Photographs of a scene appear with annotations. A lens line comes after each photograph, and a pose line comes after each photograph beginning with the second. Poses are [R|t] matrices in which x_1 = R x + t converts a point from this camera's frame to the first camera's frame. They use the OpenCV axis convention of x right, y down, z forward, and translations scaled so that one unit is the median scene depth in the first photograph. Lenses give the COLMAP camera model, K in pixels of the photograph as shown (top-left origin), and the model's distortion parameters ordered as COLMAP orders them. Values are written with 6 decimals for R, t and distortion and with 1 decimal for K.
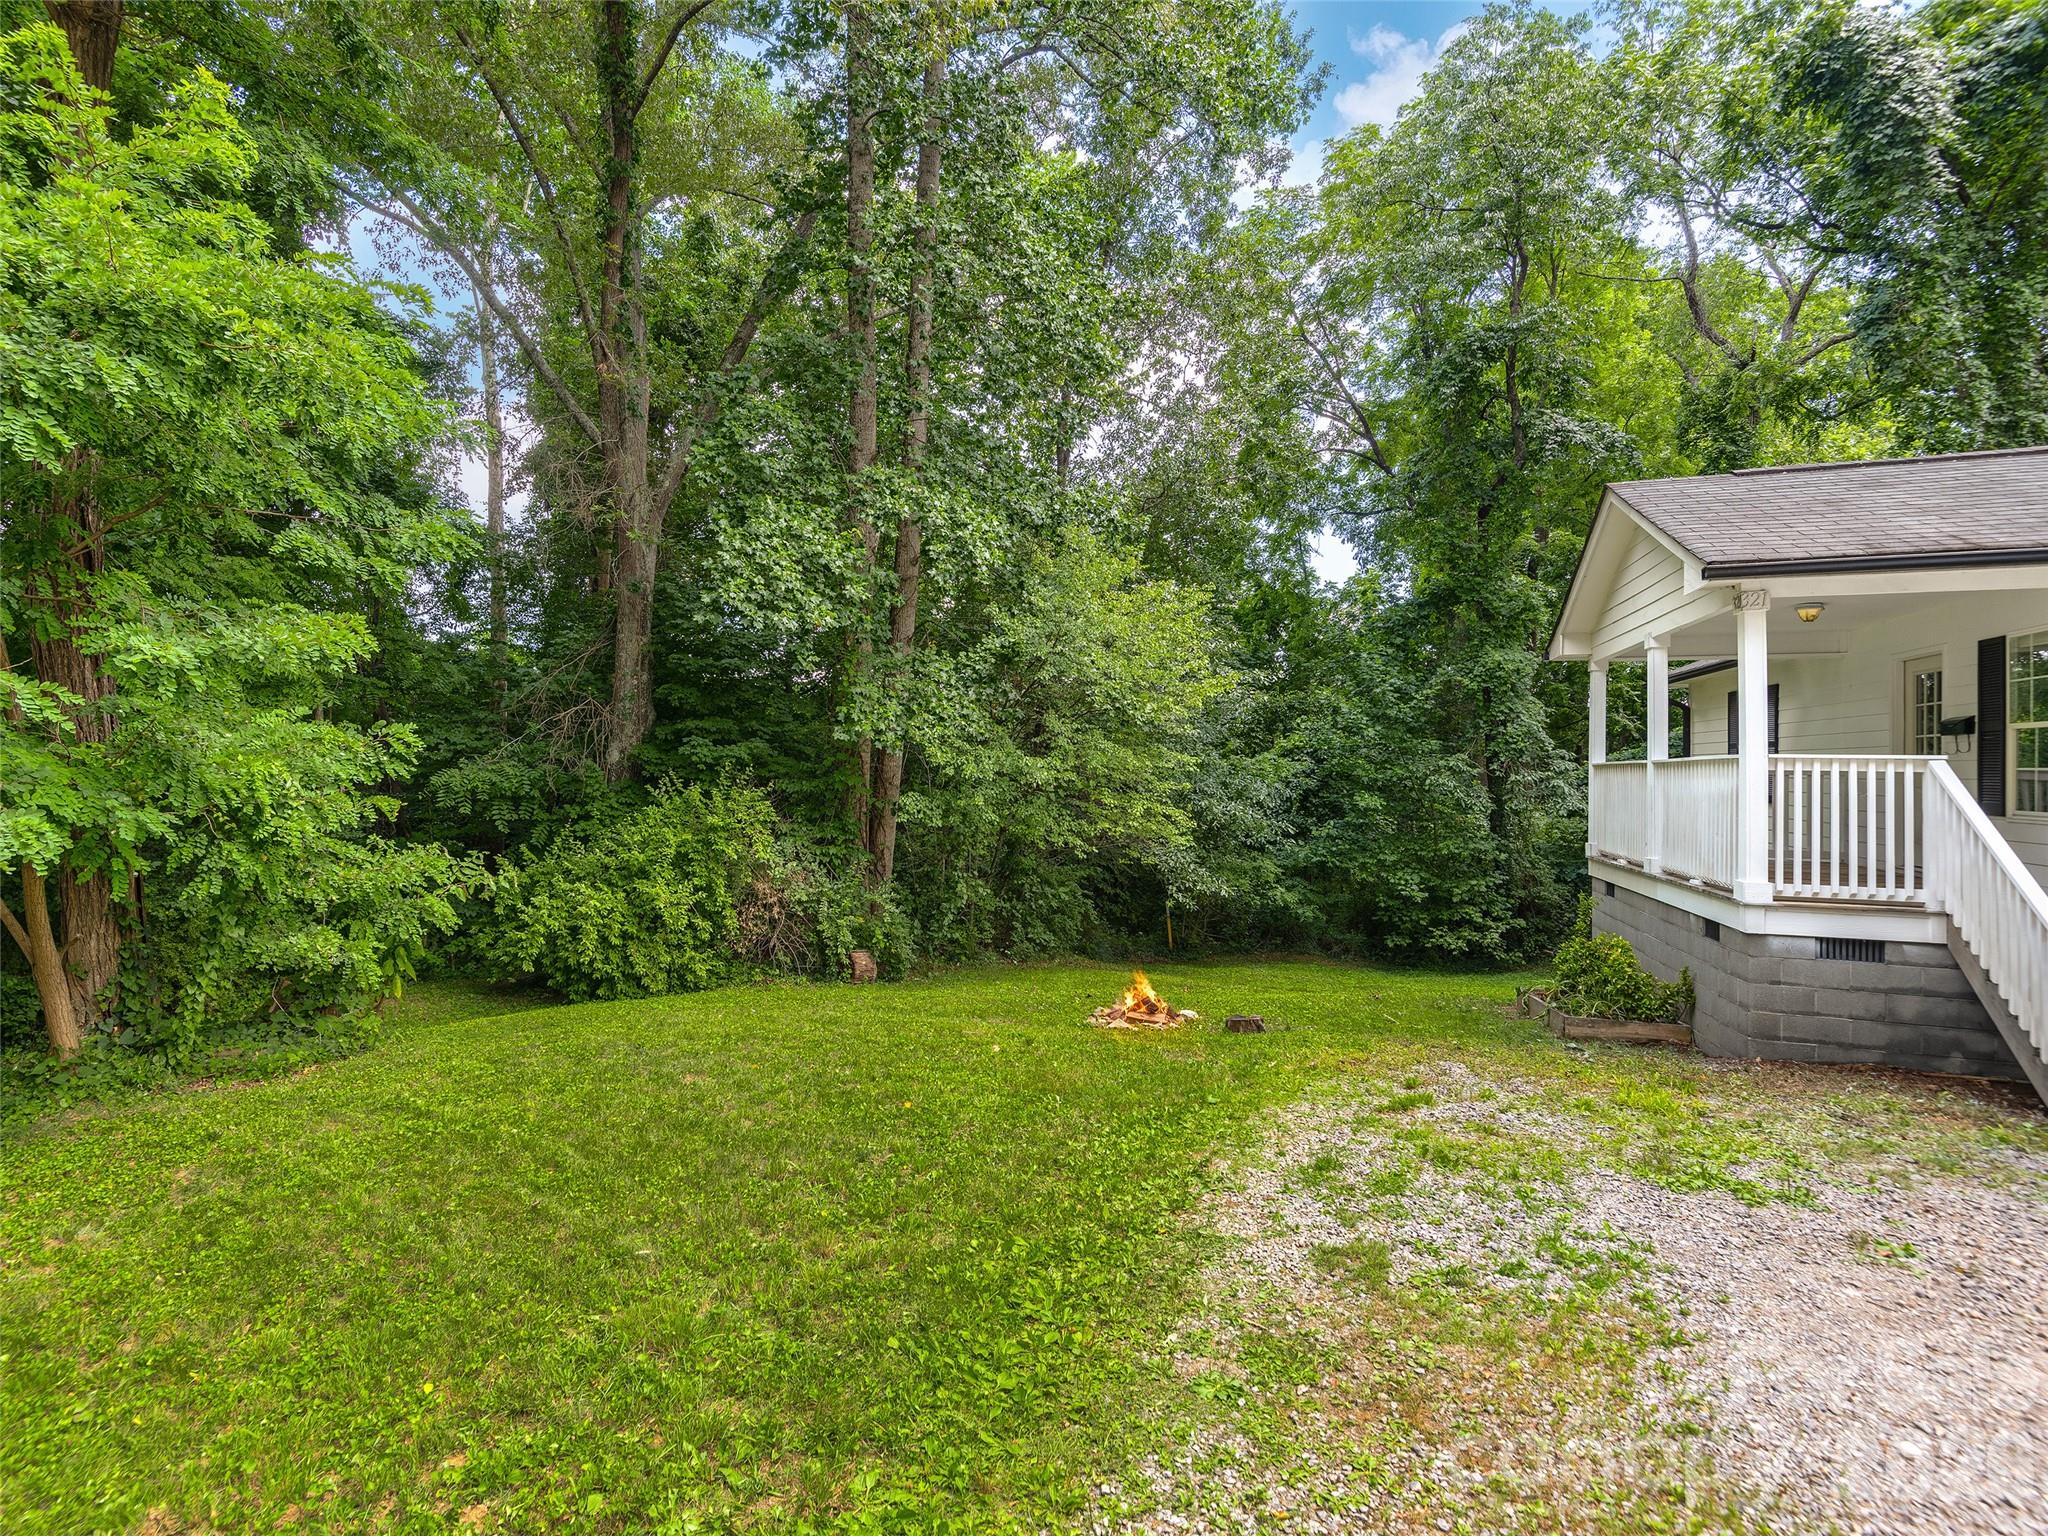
lens RADIAL K [[1103.3, 0, 1025.4], [0, 1103.3, 776.1], [0, 0, 1]] dist [0.023915, -0.010036]
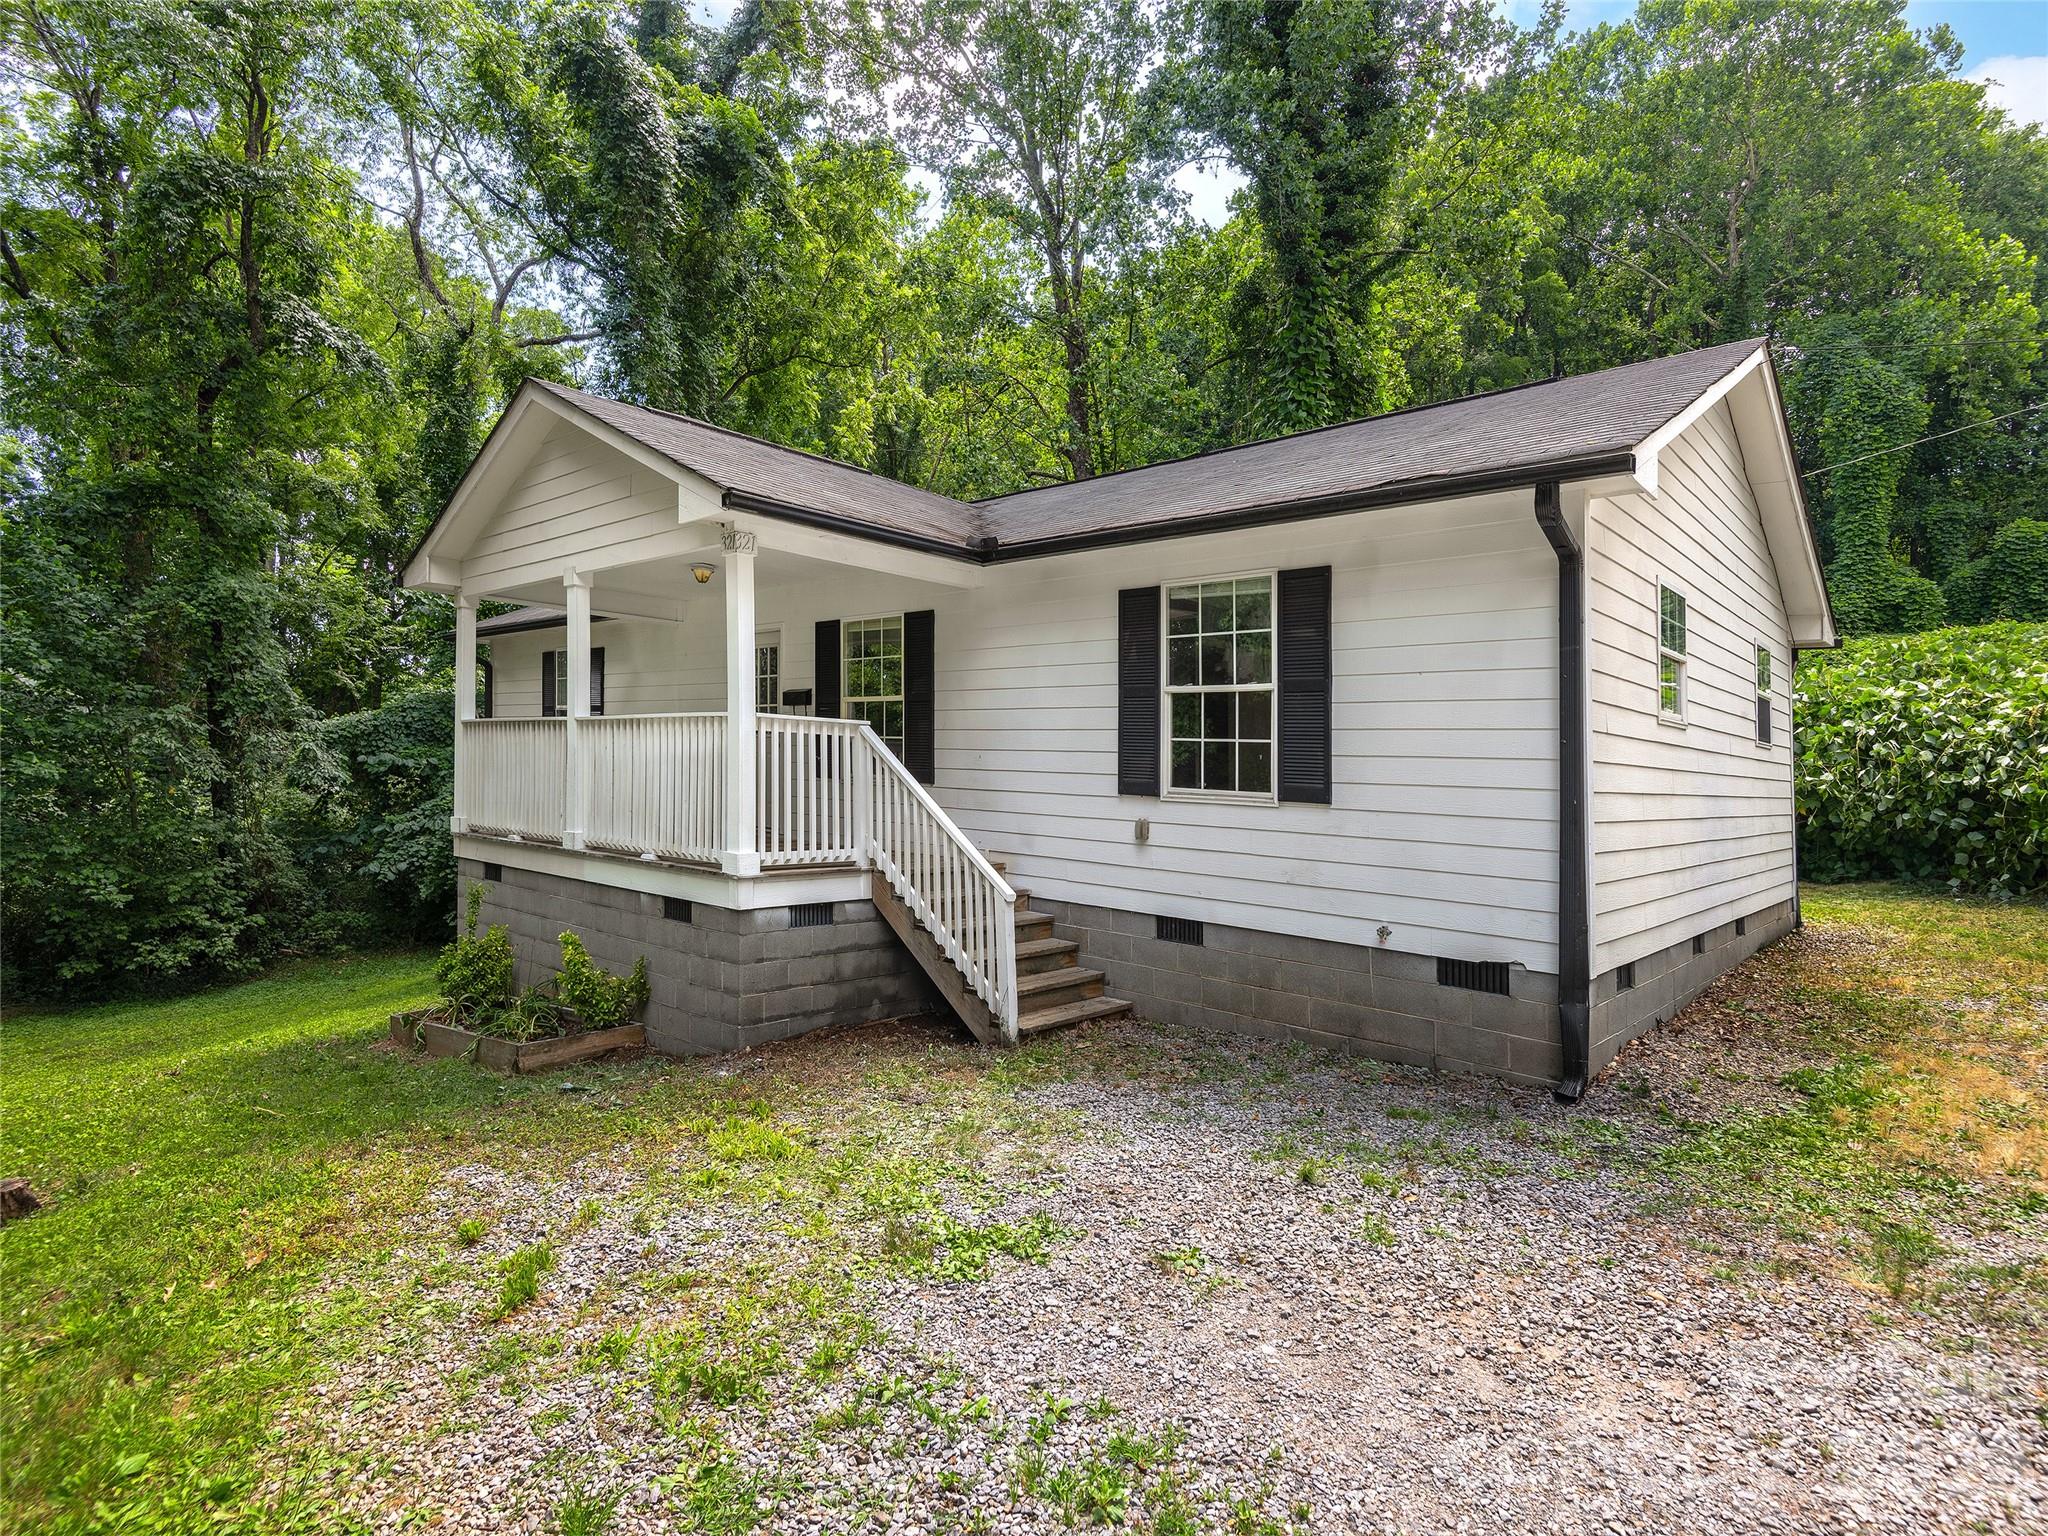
lens RADIAL K [[1103.3, 0, 999.3], [0, 1103.3, 743.0], [0, 0, 1]] dist [0.023915, -0.010036]
pose [[0.463907, 0.016984, 0.885721, -0.037158], [-0.016697, 0.999806, -0.010427, 0.009228], [-0.885727, -0.009952, 0.464100, 0.314402]]
